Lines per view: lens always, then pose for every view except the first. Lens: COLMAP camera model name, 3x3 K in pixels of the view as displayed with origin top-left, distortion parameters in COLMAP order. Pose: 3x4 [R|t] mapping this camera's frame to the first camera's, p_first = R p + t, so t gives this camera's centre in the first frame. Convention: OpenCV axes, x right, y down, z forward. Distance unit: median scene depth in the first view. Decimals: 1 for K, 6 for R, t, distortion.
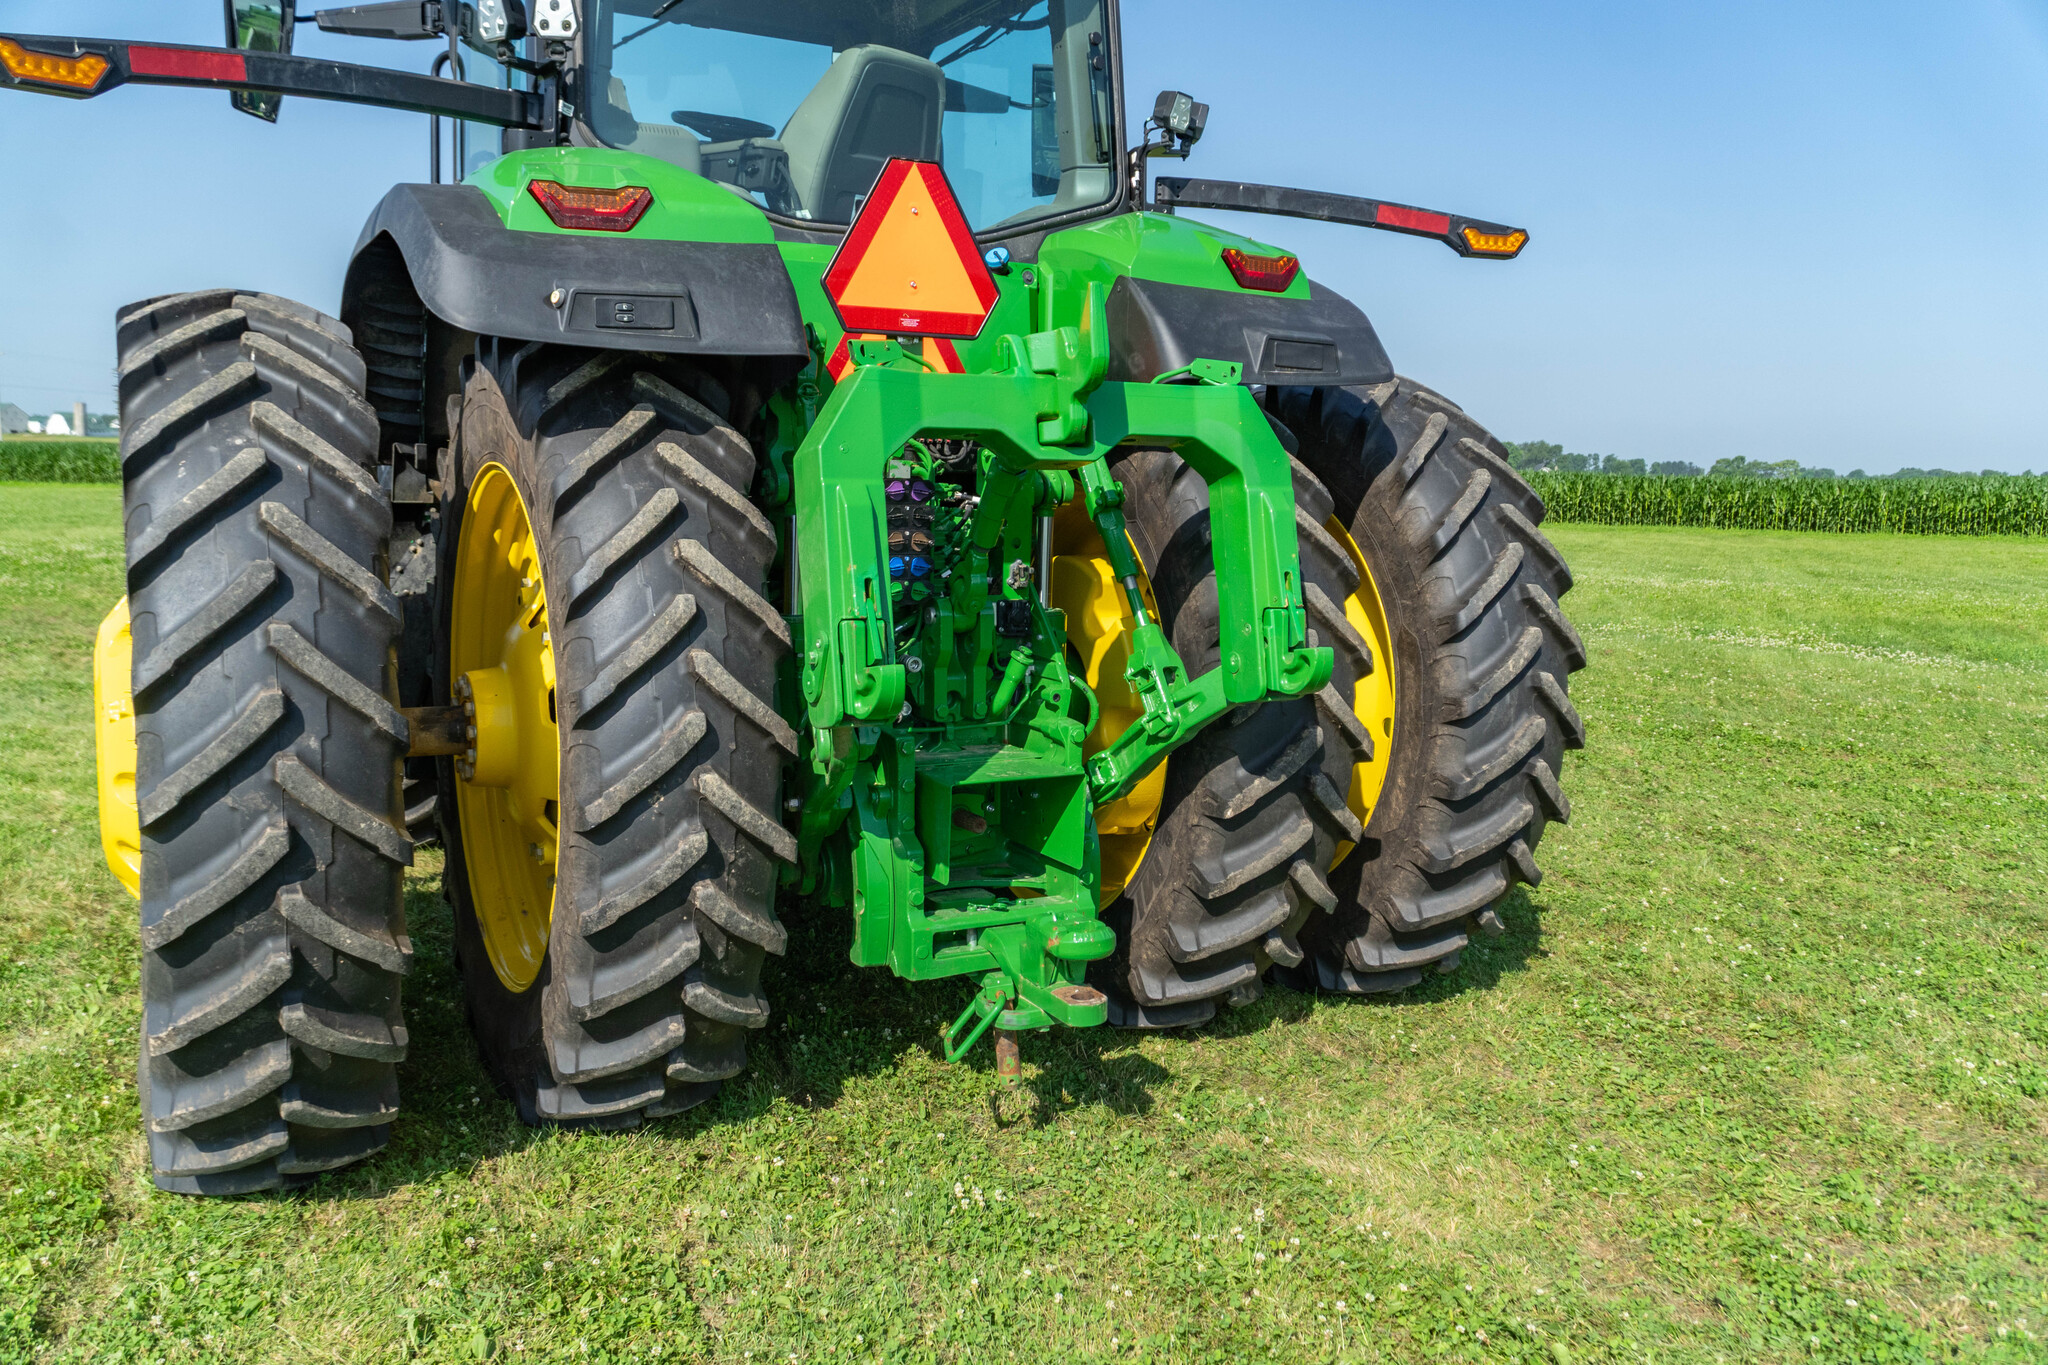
lens RADIAL K [[1589.4, 0, 1024.1], [0, 1589.4, 660.8], [0, 0, 1]] dist [0.002909, -0.000909]
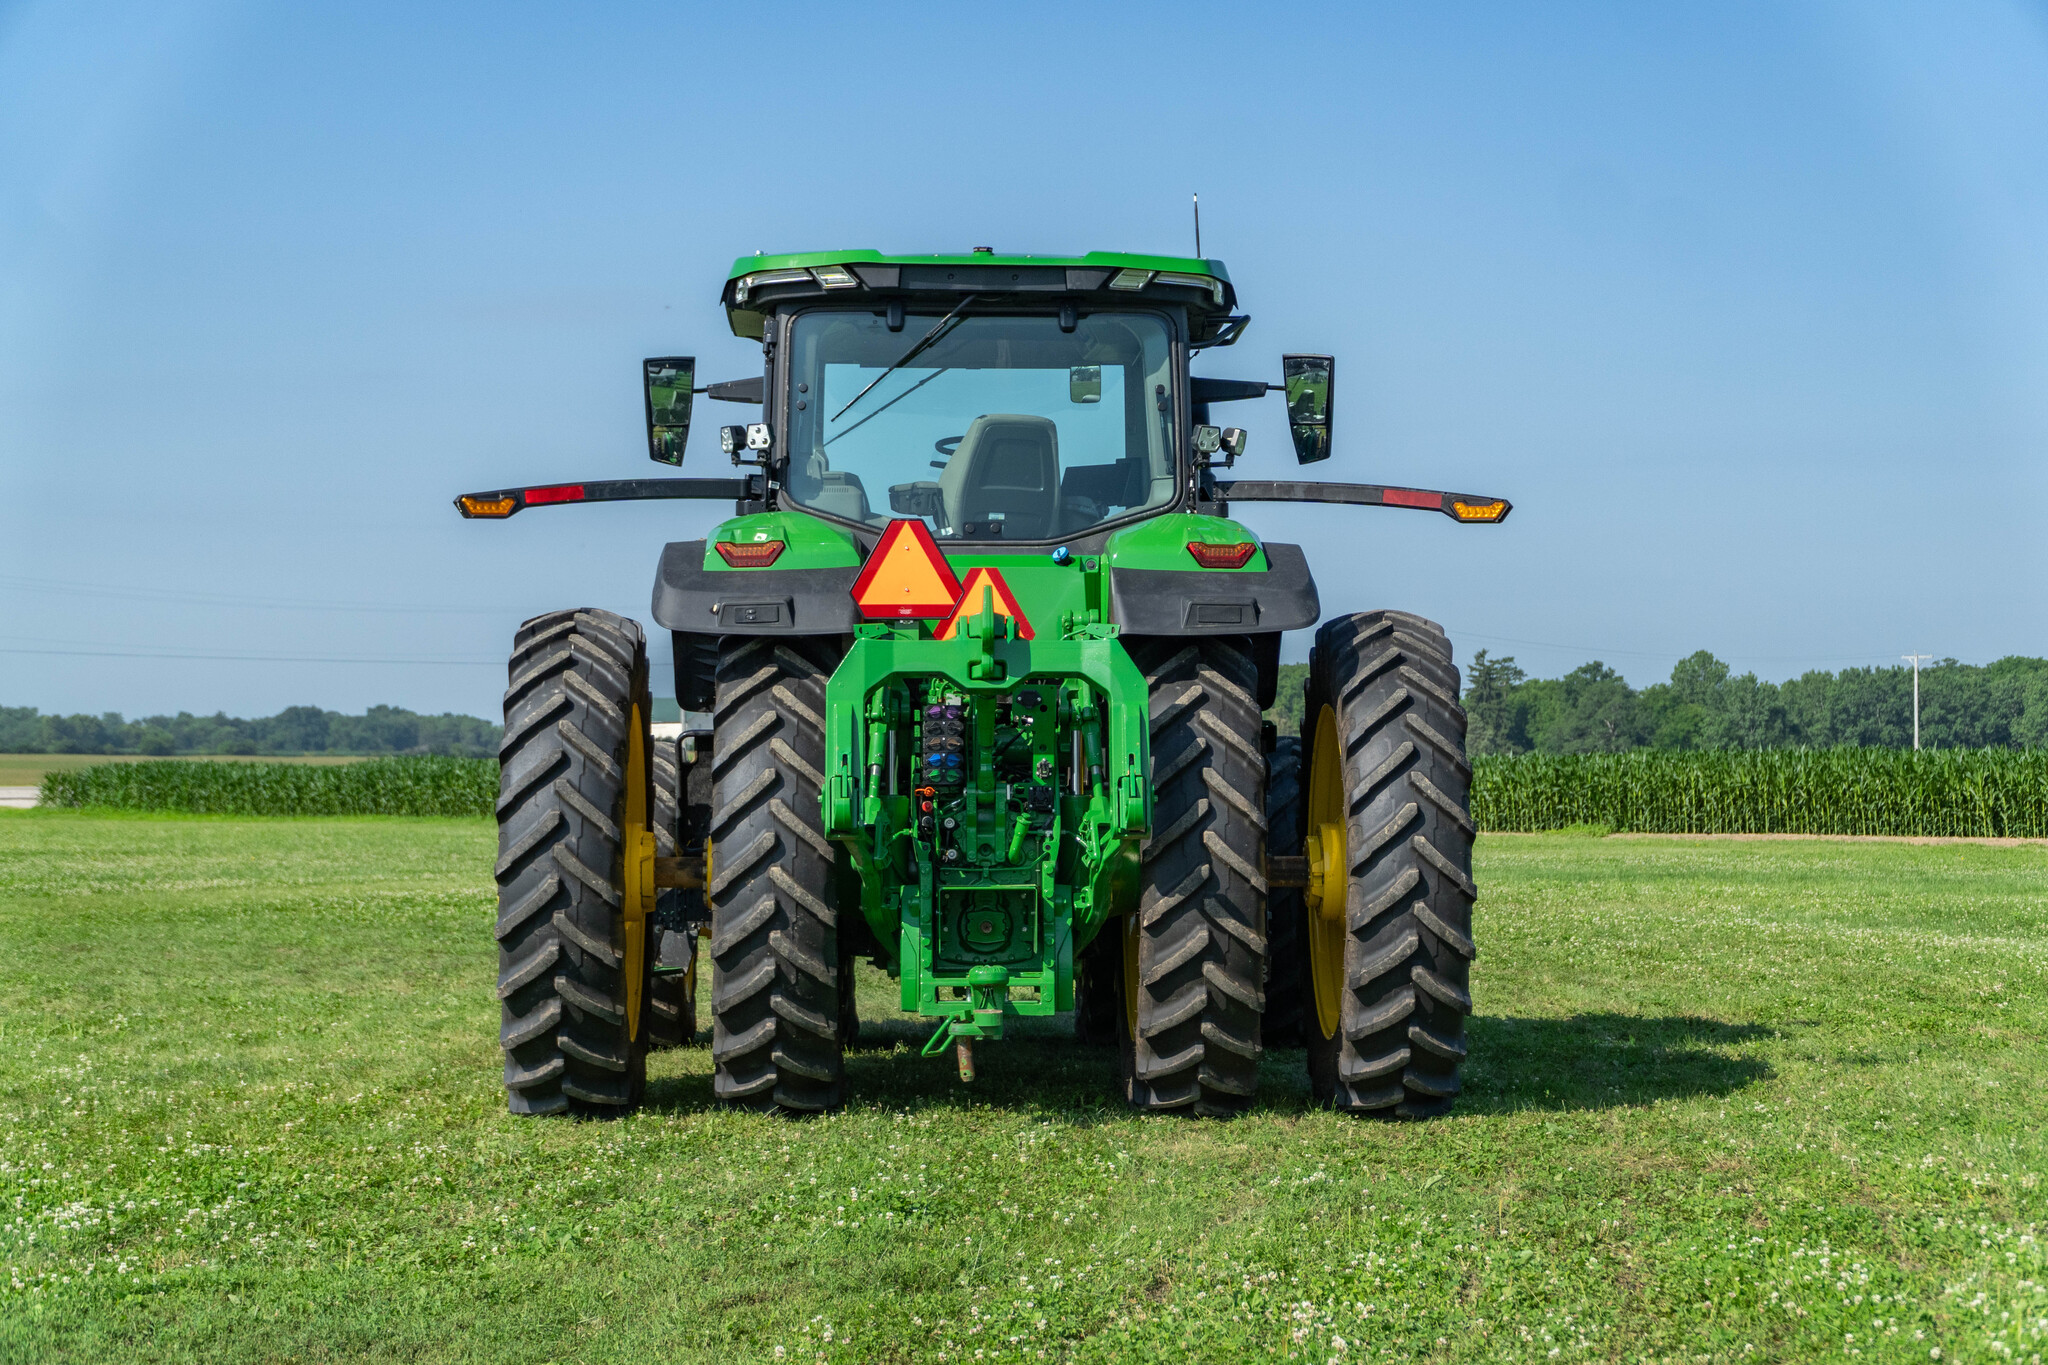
lens RADIAL K [[2813.2, 0, 1018.9], [0, 2813.2, 674.0], [0, 0, 1]] dist [0.101150, -0.070312]
pose [[0.907784, -0.036059, -0.417885, 1.386248], [-0.028532, 0.988681, -0.147293, 0.316082], [0.418467, 0.145633, 0.896480, -1.763412]]
